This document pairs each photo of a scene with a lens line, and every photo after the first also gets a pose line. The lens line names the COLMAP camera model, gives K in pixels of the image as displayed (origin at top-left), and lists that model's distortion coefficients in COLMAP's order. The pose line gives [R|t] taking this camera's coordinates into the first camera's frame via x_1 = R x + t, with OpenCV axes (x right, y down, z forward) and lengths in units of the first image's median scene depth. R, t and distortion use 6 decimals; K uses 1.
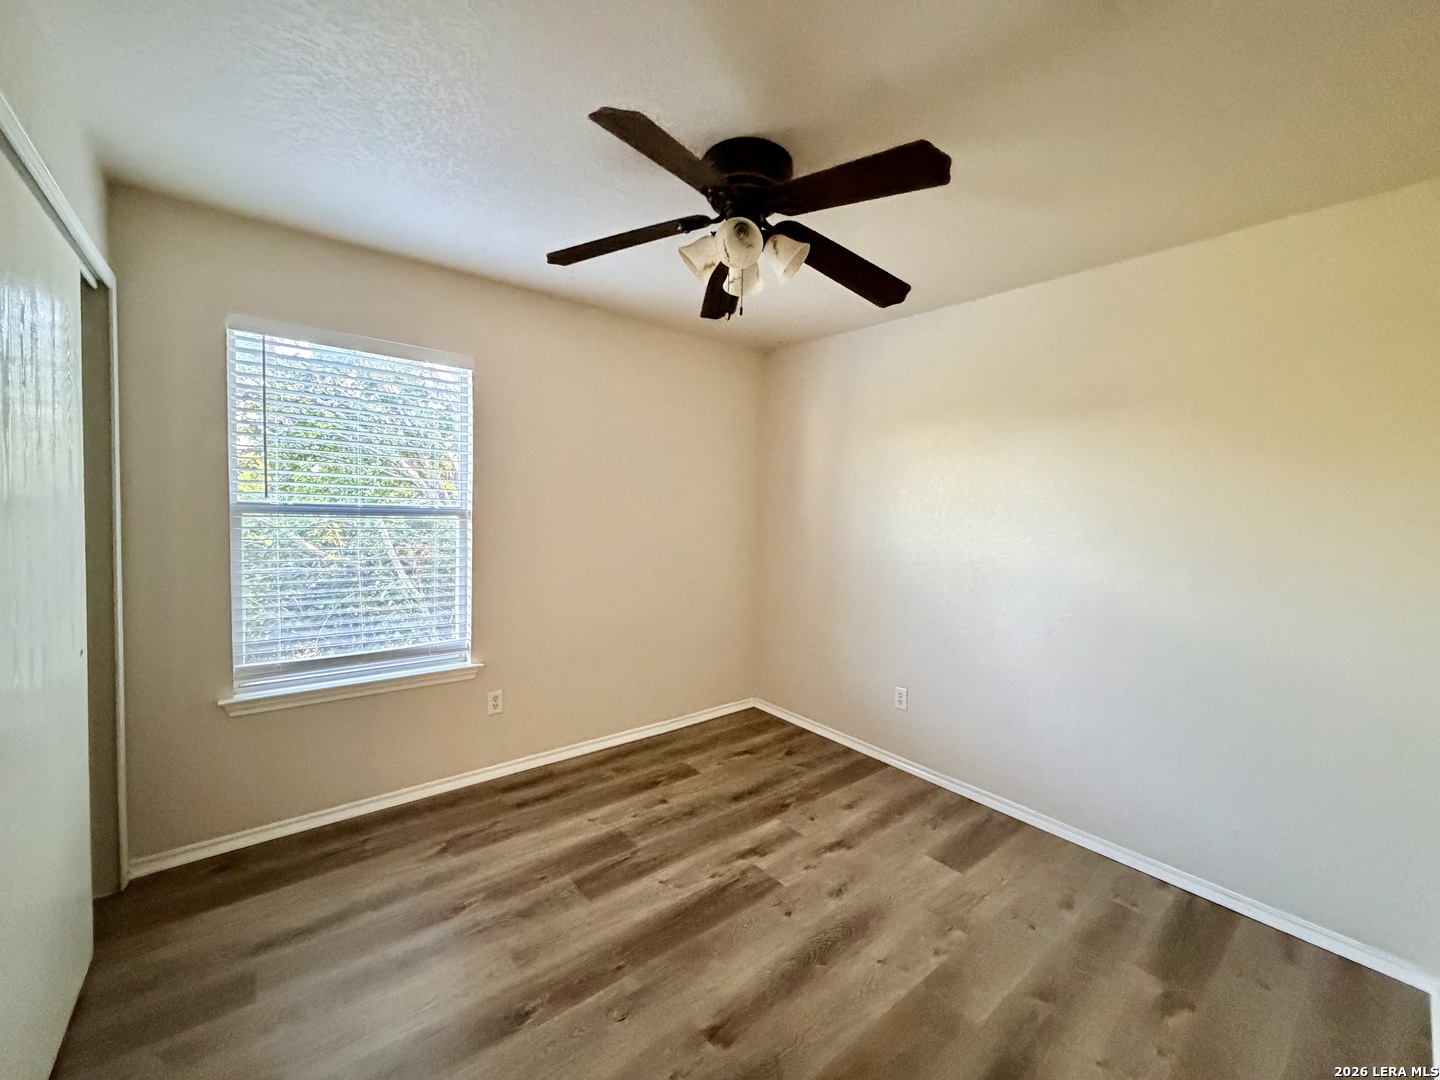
lens RADIAL K [[573.1, 0, 716.5], [0, 573.1, 540.4], [0, 0, 1]] dist [0.001088, 0.000015]
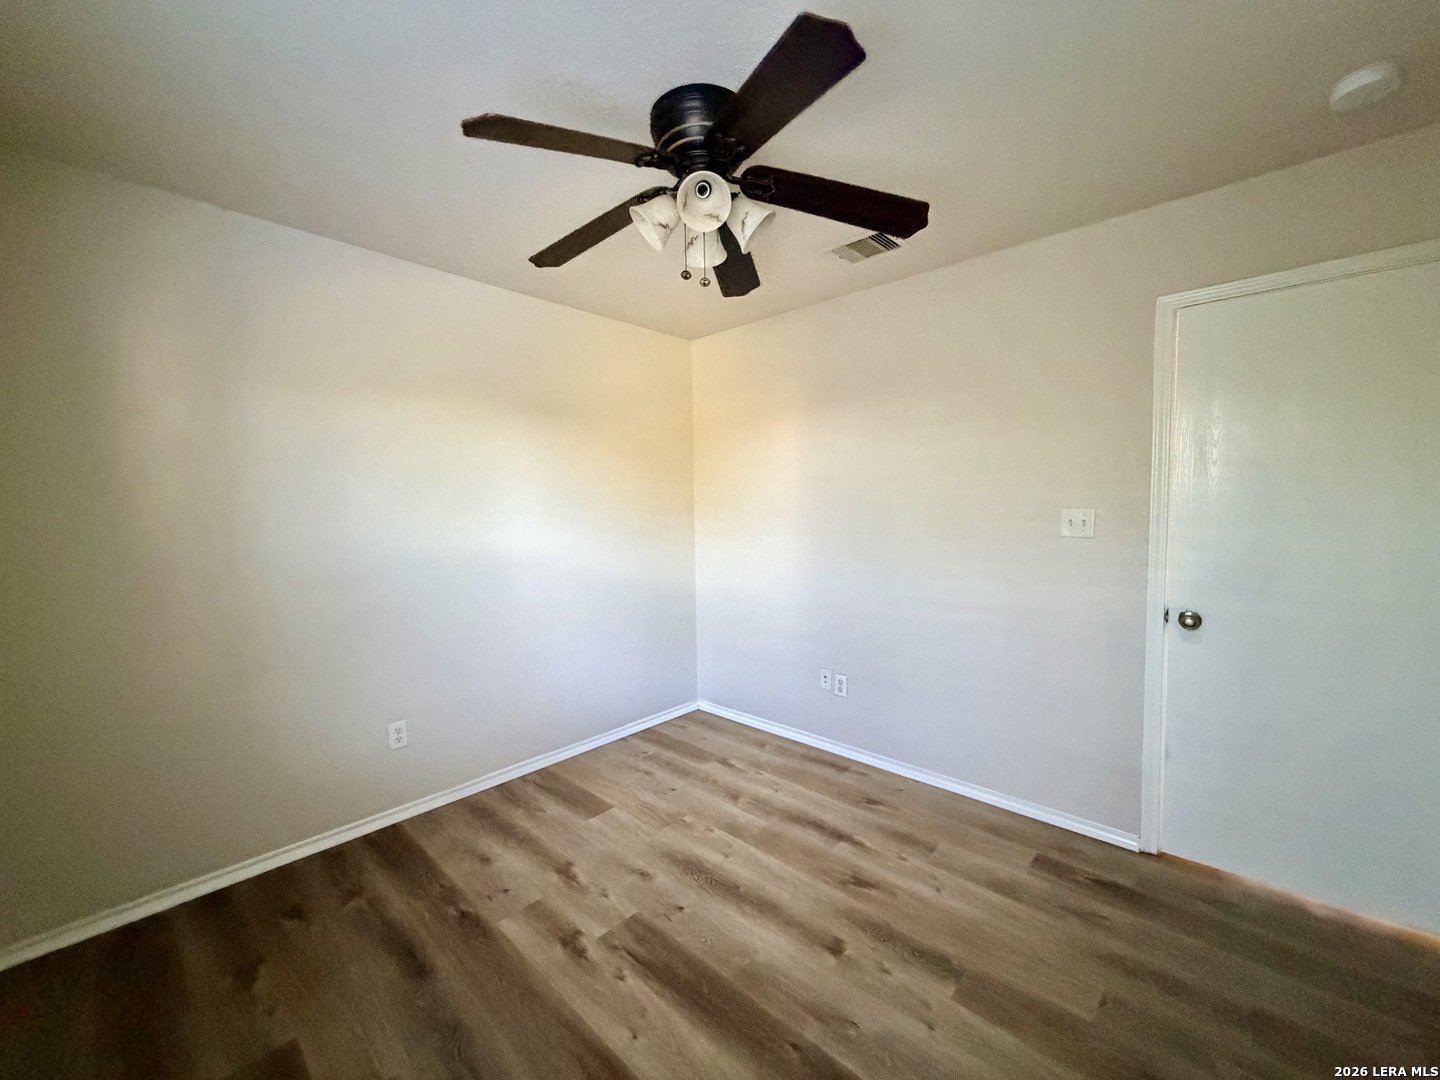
lens RADIAL K [[573.1, 0, 716.5], [0, 573.1, 540.4], [0, 0, 1]] dist [0.001088, 0.000015]
pose [[-0.120613, -0.096728, 0.987976, -0.729686], [0.071578, 0.991804, 0.105841, -0.070720], [-0.990116, 0.083483, -0.112701, 0.913502]]
